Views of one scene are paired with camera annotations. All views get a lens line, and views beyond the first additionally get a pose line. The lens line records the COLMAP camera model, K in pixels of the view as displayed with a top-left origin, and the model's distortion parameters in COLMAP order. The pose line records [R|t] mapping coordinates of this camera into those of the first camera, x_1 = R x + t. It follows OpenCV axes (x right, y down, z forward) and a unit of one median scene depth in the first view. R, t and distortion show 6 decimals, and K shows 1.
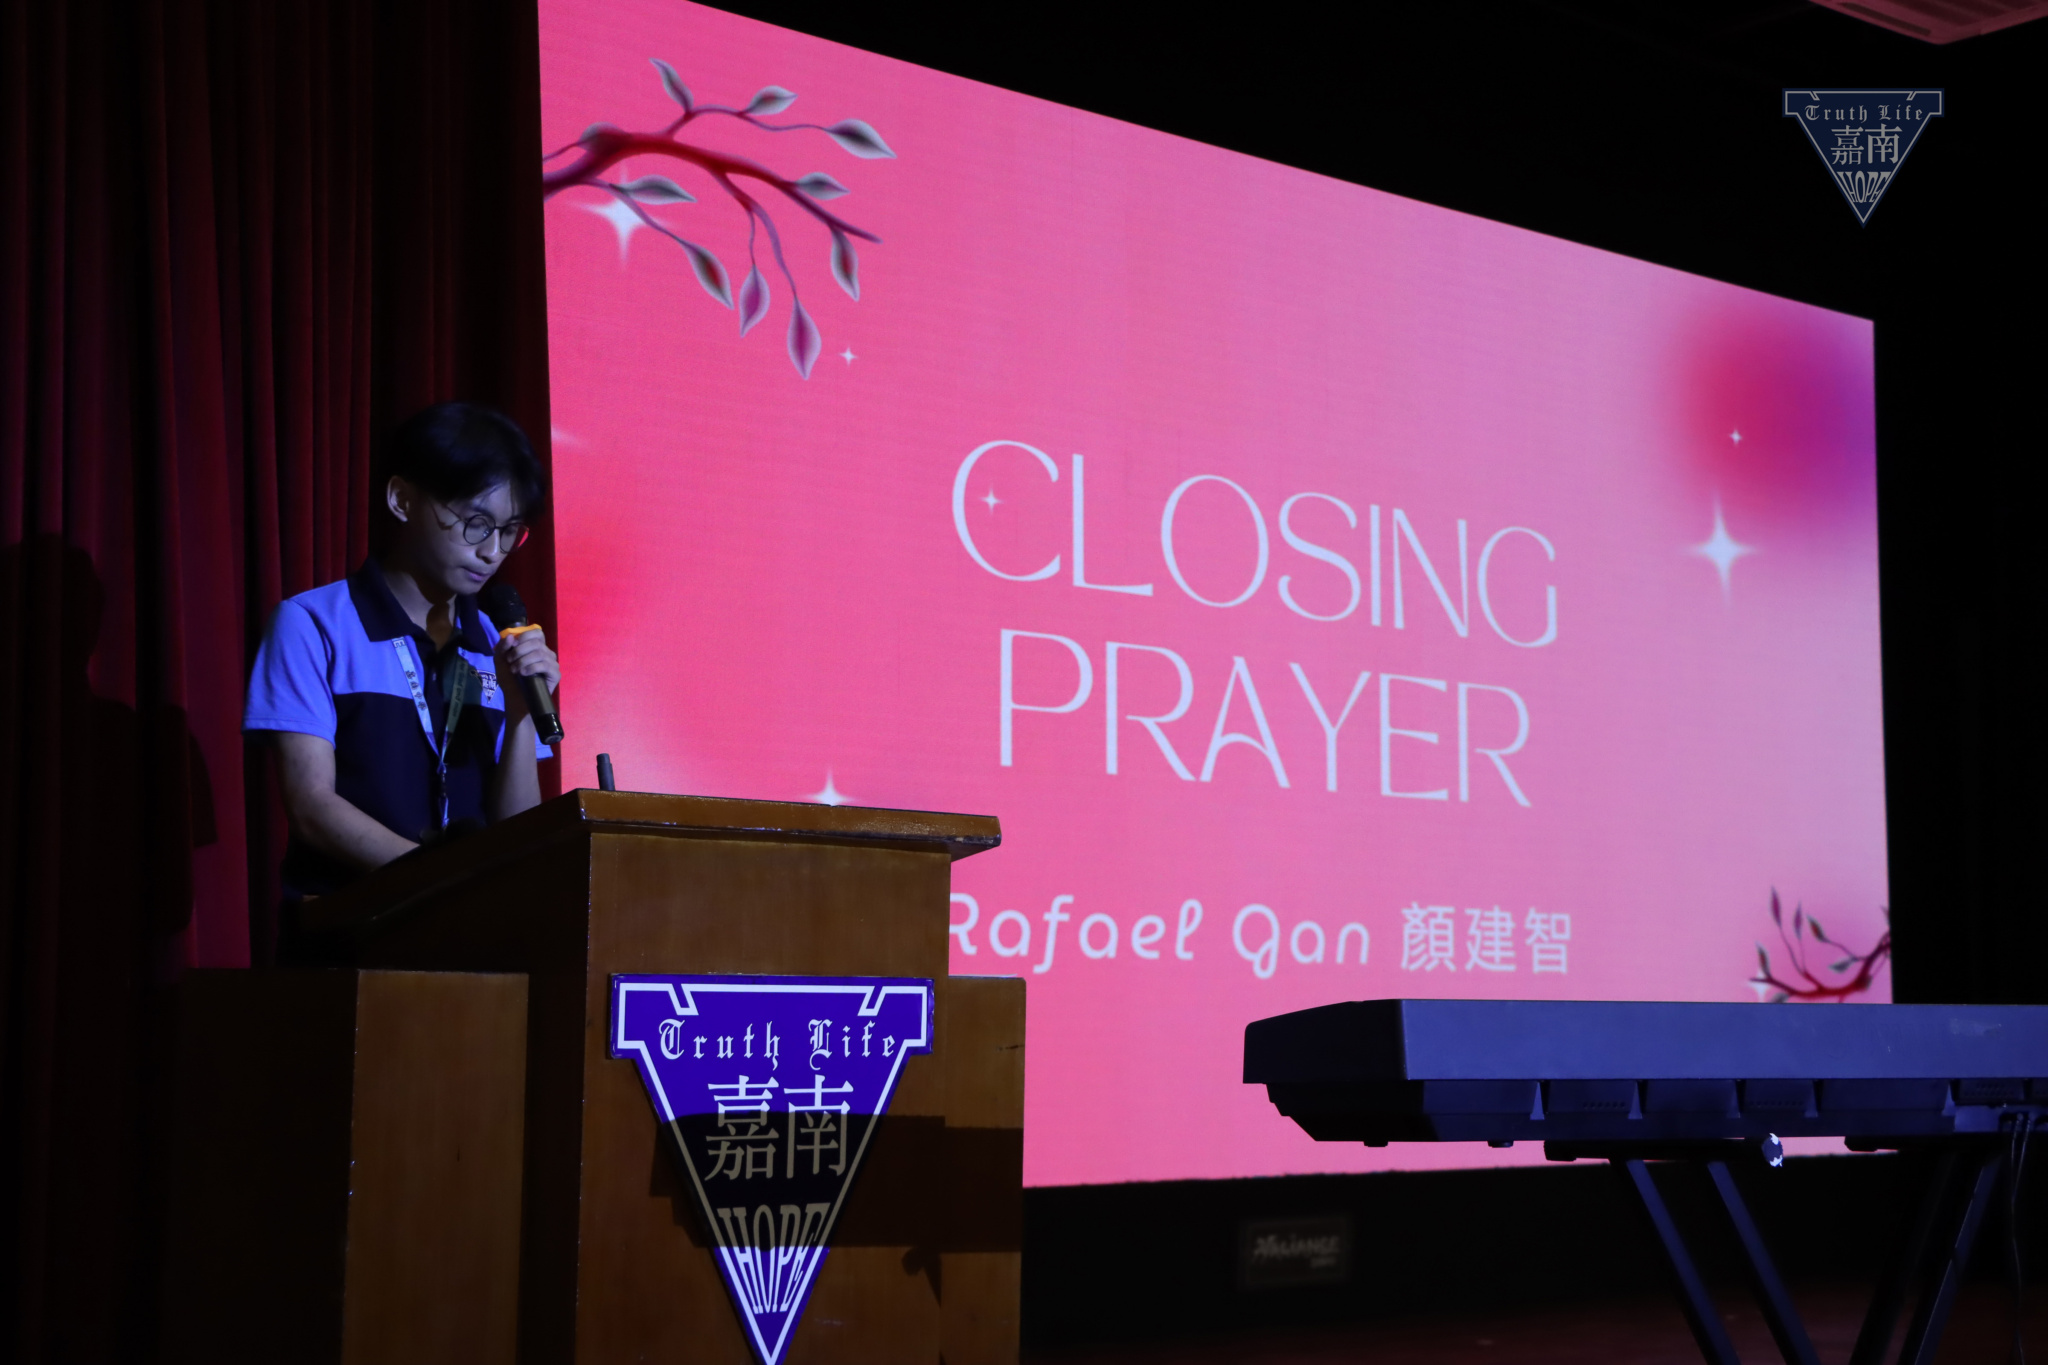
lens RADIAL K [[3279.5, 0, 1026.5], [0, 3279.5, 704.2], [0, 0, 1]] dist [0.108790, 0.083823]
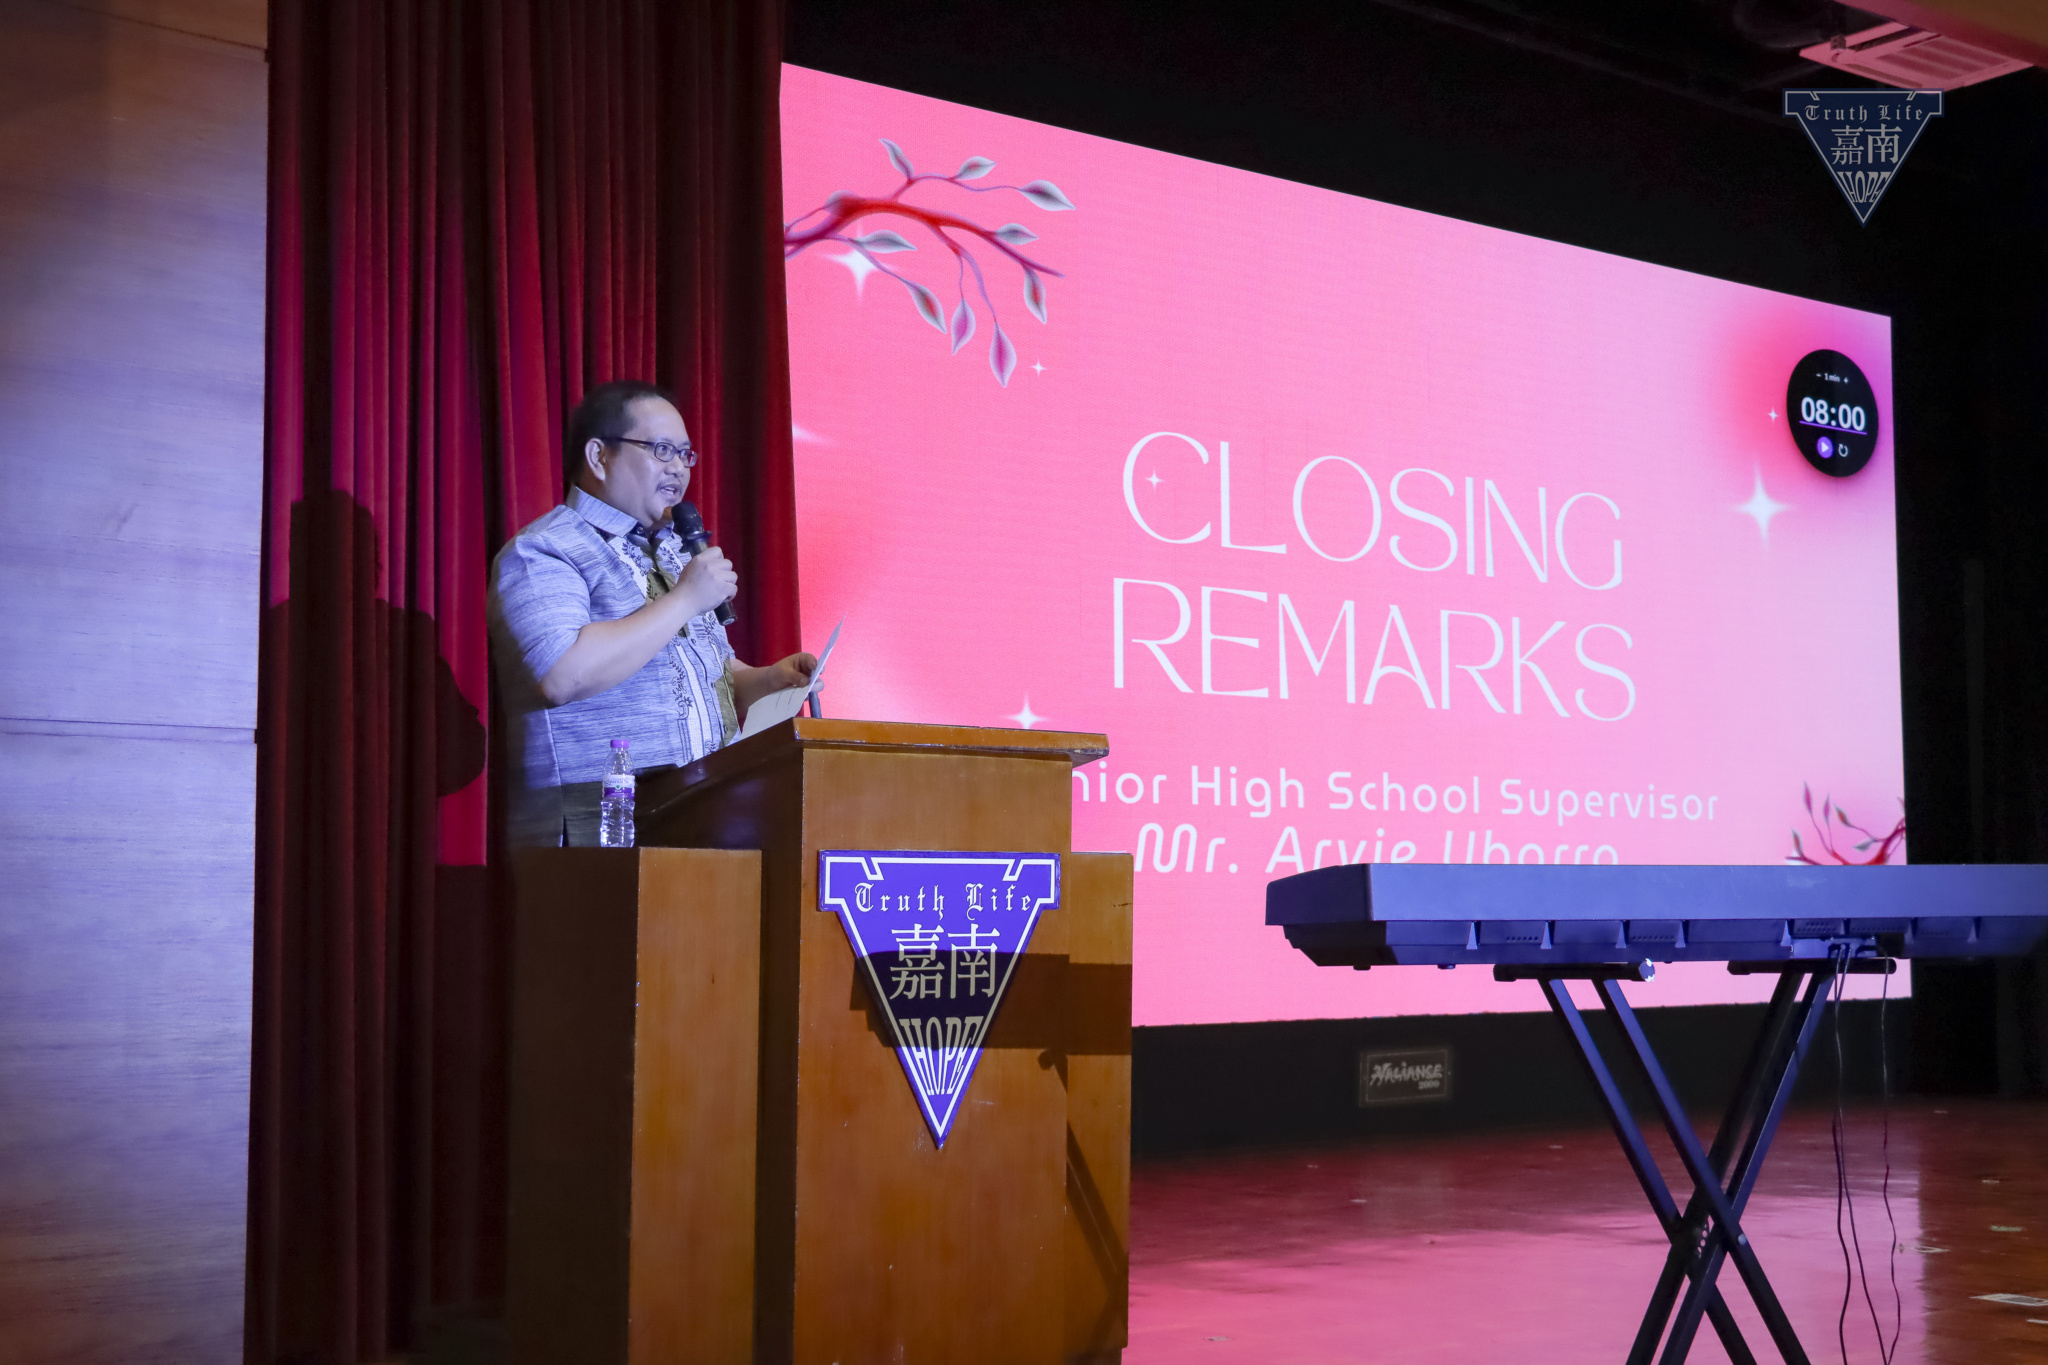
lens RADIAL K [[2782.4, 0, 1024.0], [0, 2782.4, 682.5], [0, 0, 1]] dist [0.007846, -0.002791]
pose [[0.996974, -0.010065, -0.077078, 0.047426], [0.011394, 0.999794, 0.016825, -0.006973], [0.076893, -0.017652, 0.996883, -0.151619]]
